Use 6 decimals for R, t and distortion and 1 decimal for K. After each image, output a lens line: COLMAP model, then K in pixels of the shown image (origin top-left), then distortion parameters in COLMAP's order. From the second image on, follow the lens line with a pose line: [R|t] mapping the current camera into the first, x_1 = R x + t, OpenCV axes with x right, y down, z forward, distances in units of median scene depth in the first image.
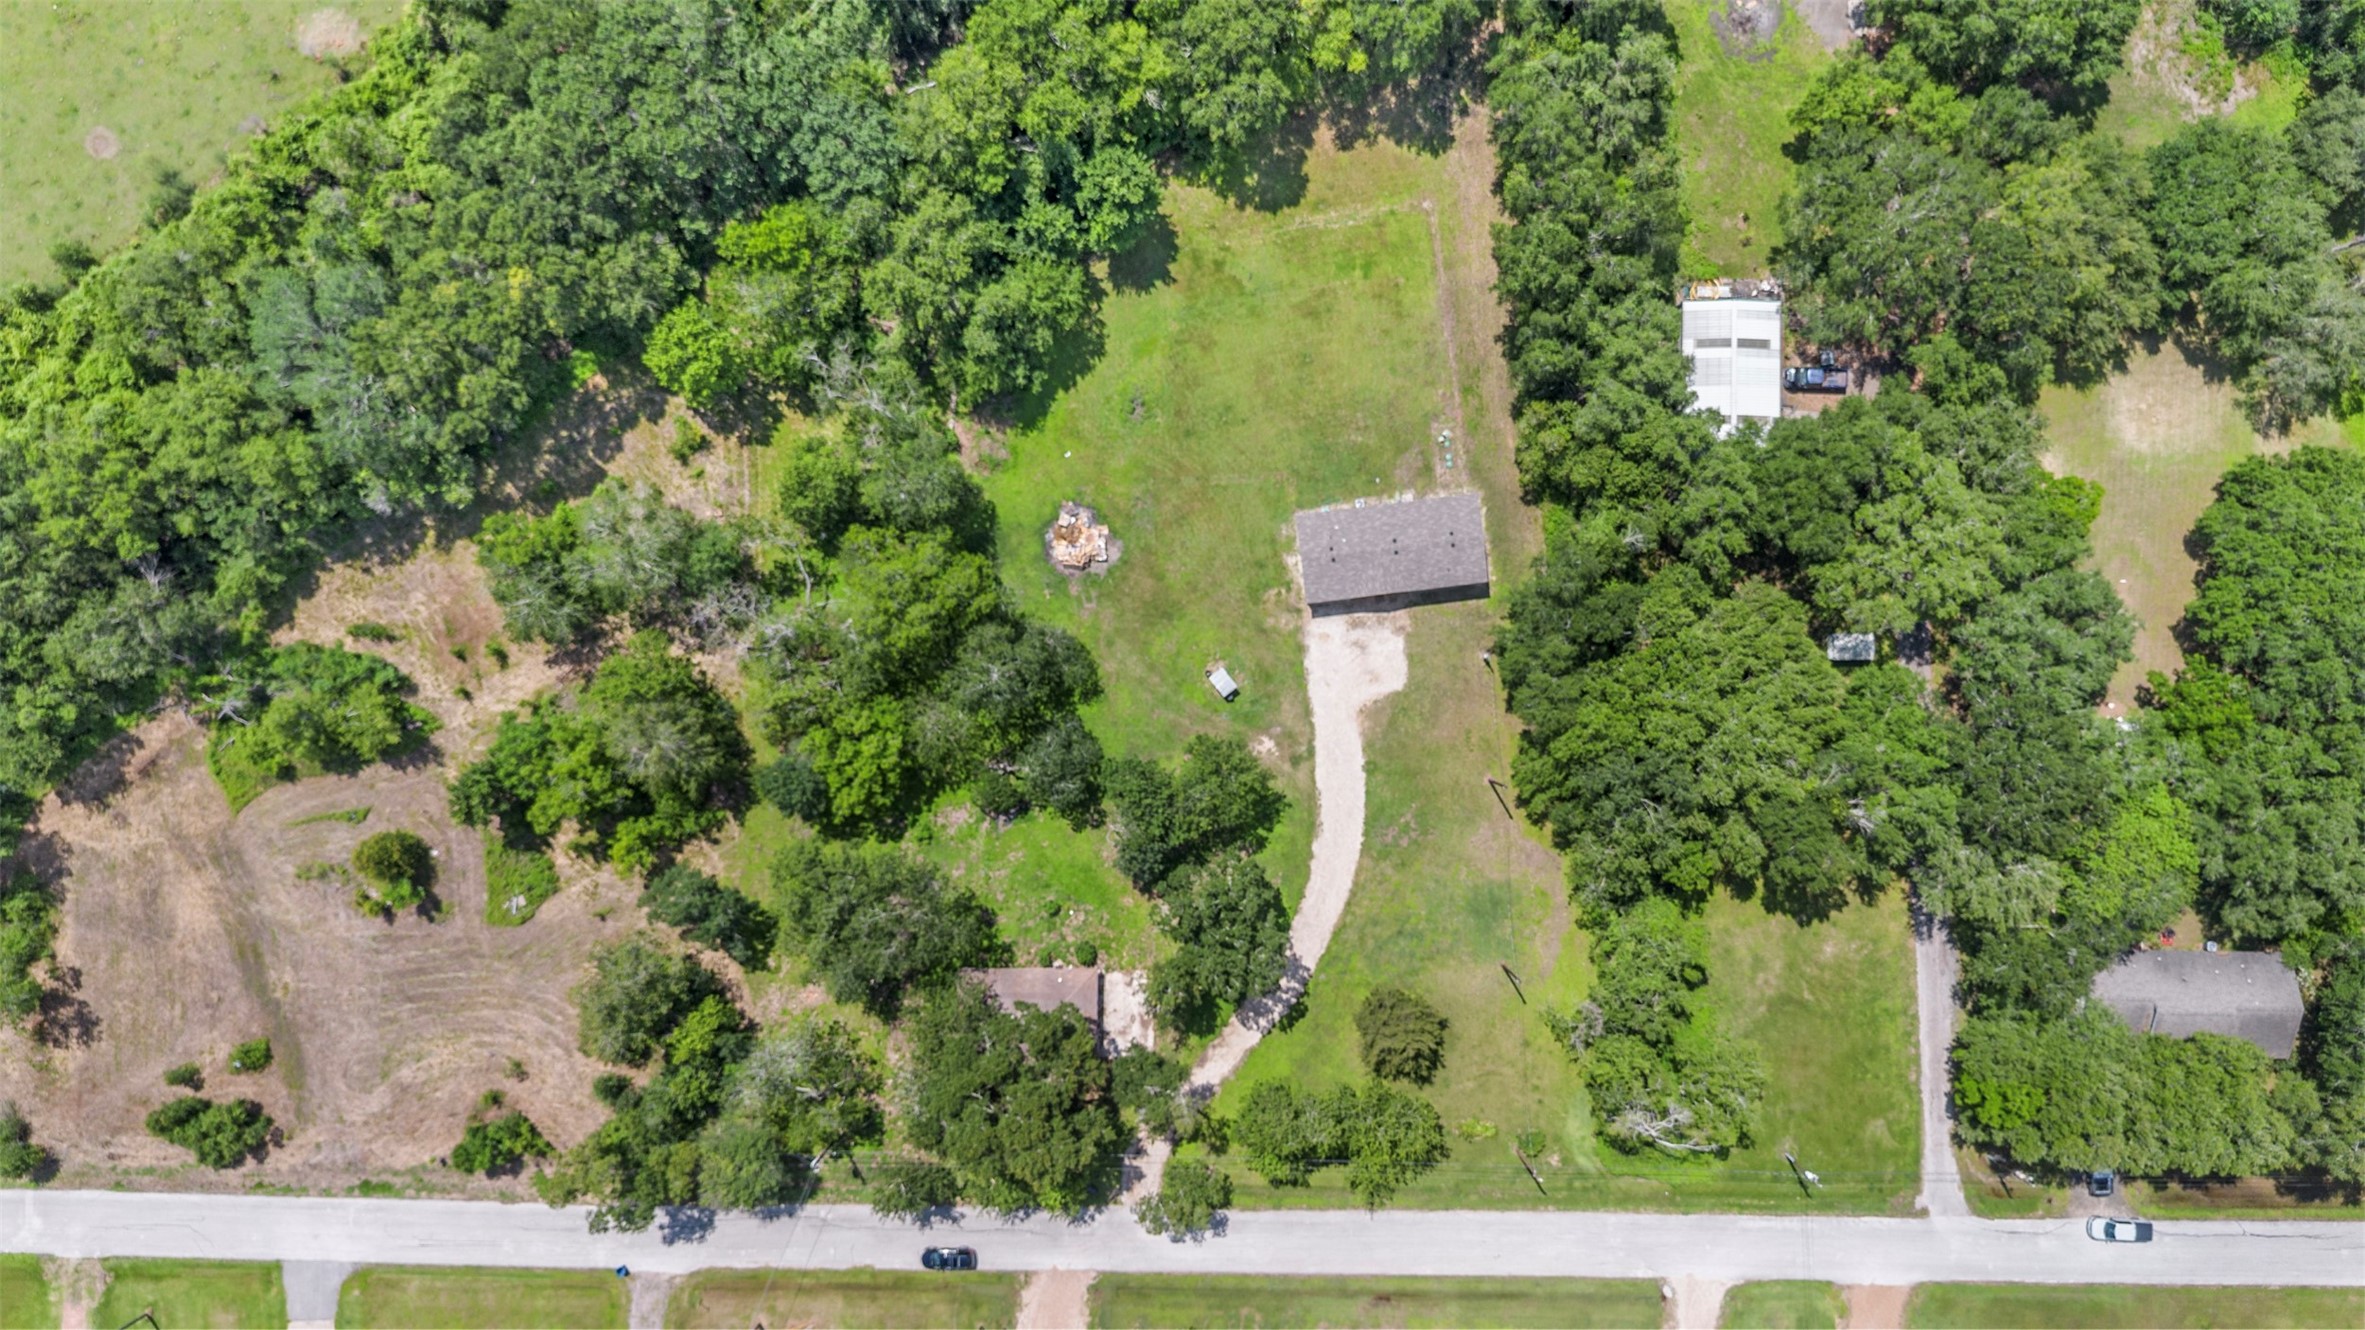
lens RADIAL K [[1693.3, 0, 1182.5], [0, 1693.3, 665.0], [0, 0, 1]] dist [0.078857, -0.085191]
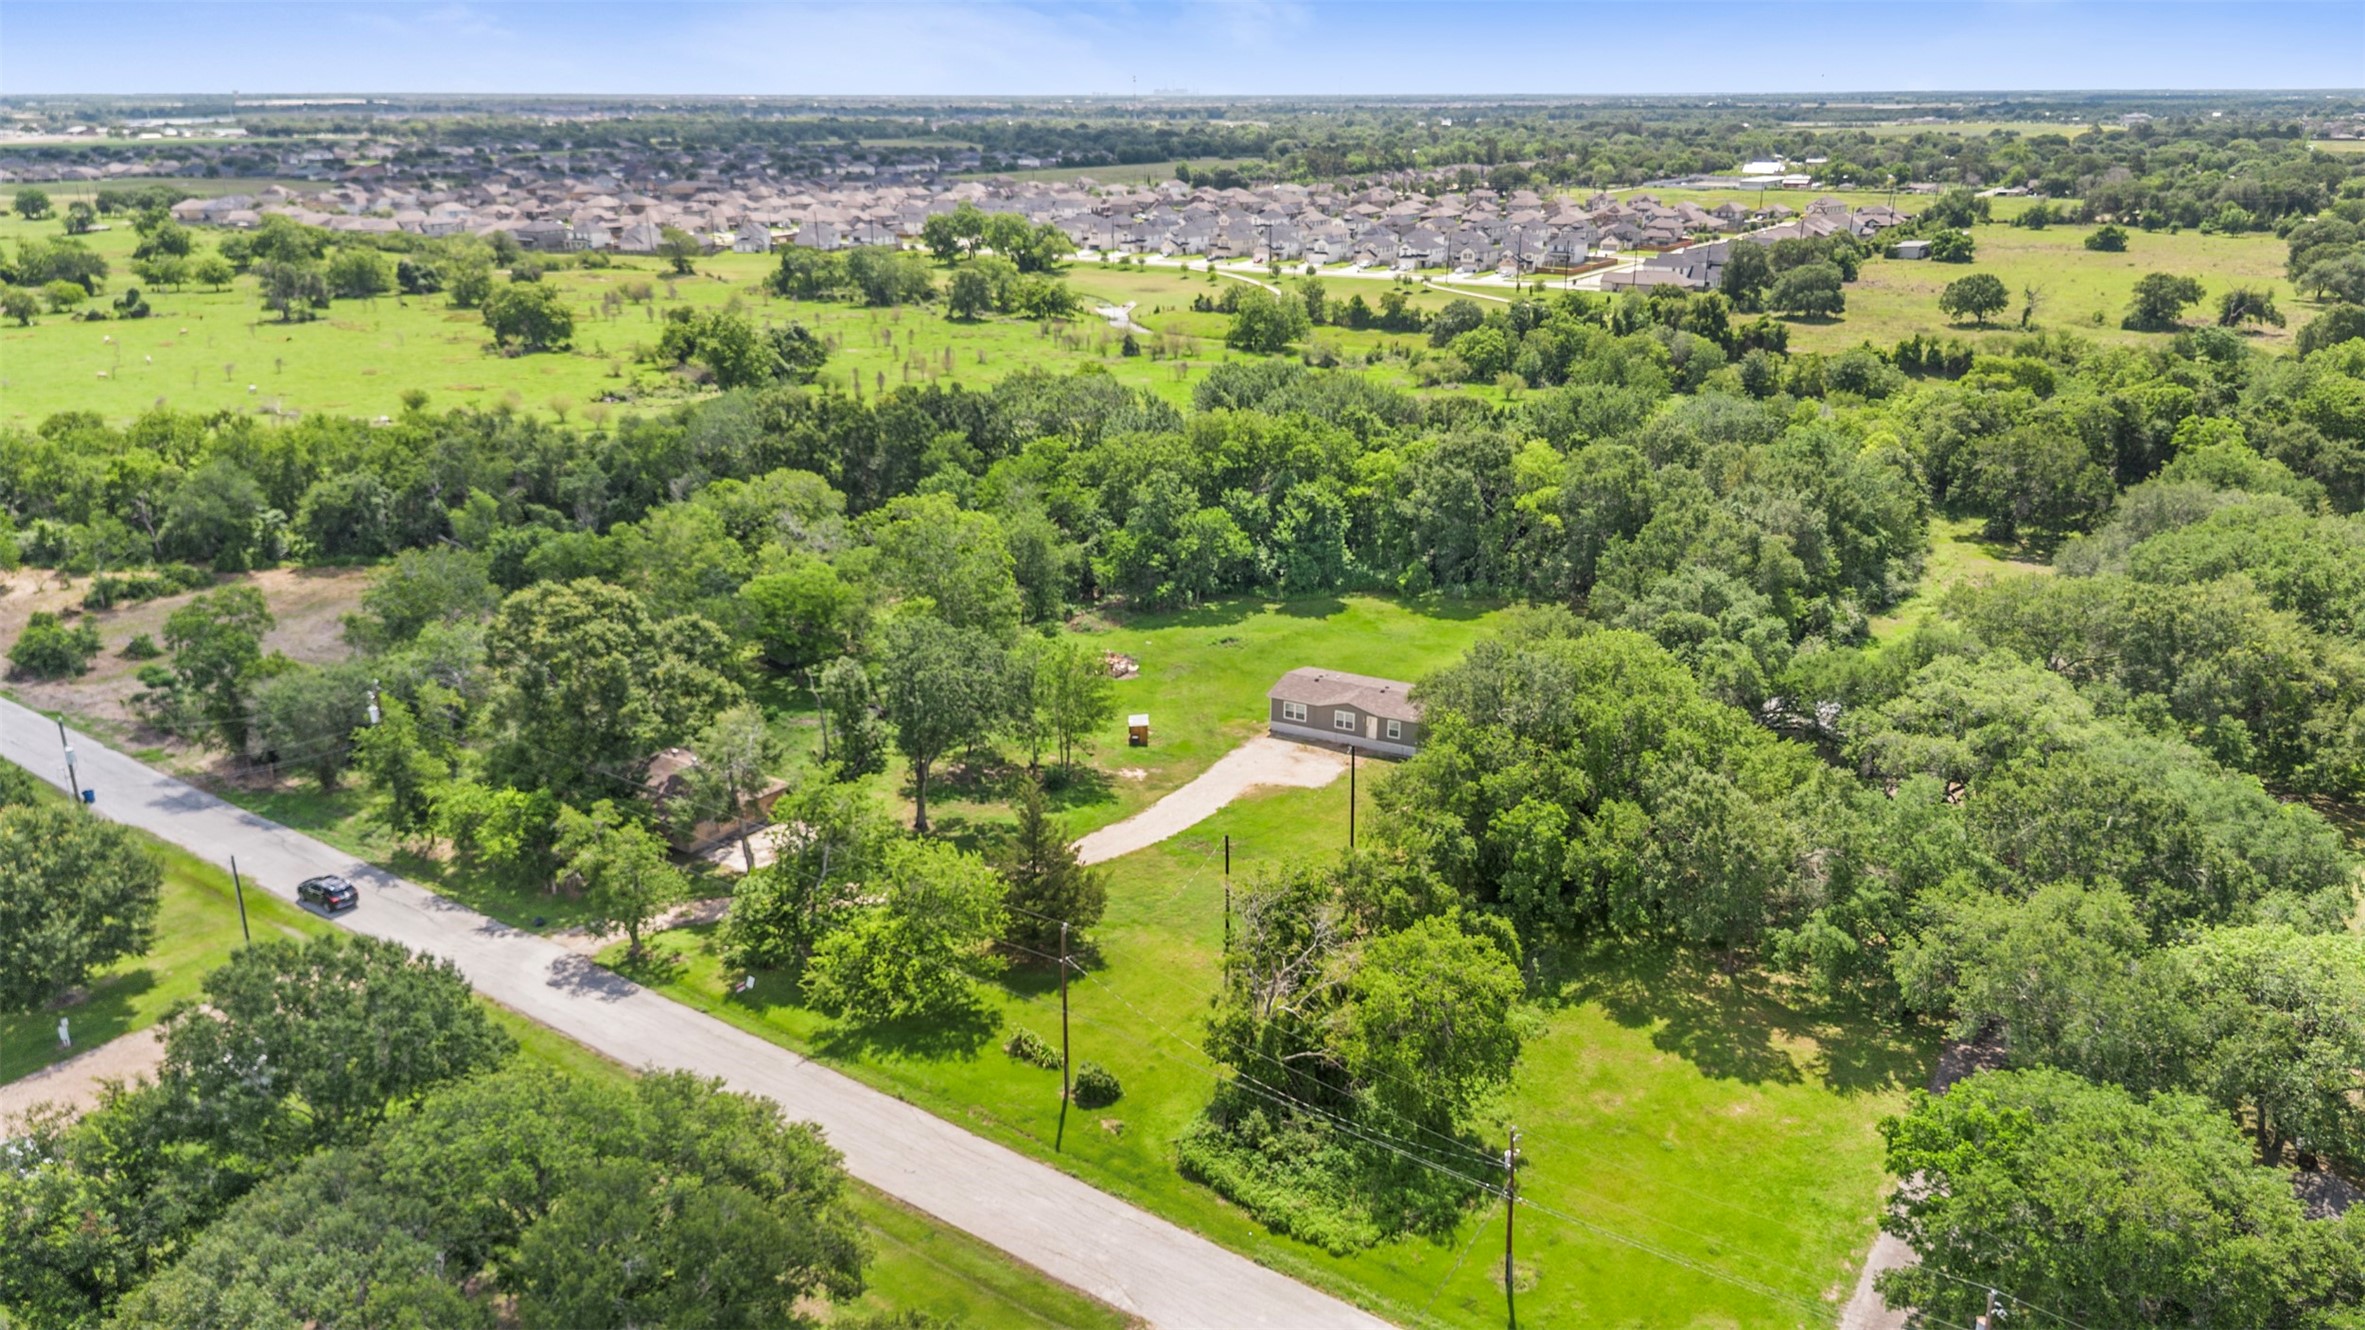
lens RADIAL K [[1693.3, 0, 1182.5], [0, 1693.3, 665.0], [0, 0, 1]] dist [0.078857, -0.085191]
pose [[0.821225, 0.167683, -0.545410, 0.508071], [-0.570153, 0.279195, -0.772642, 0.655312], [0.022717, 0.945480, 0.324887, 0.684639]]
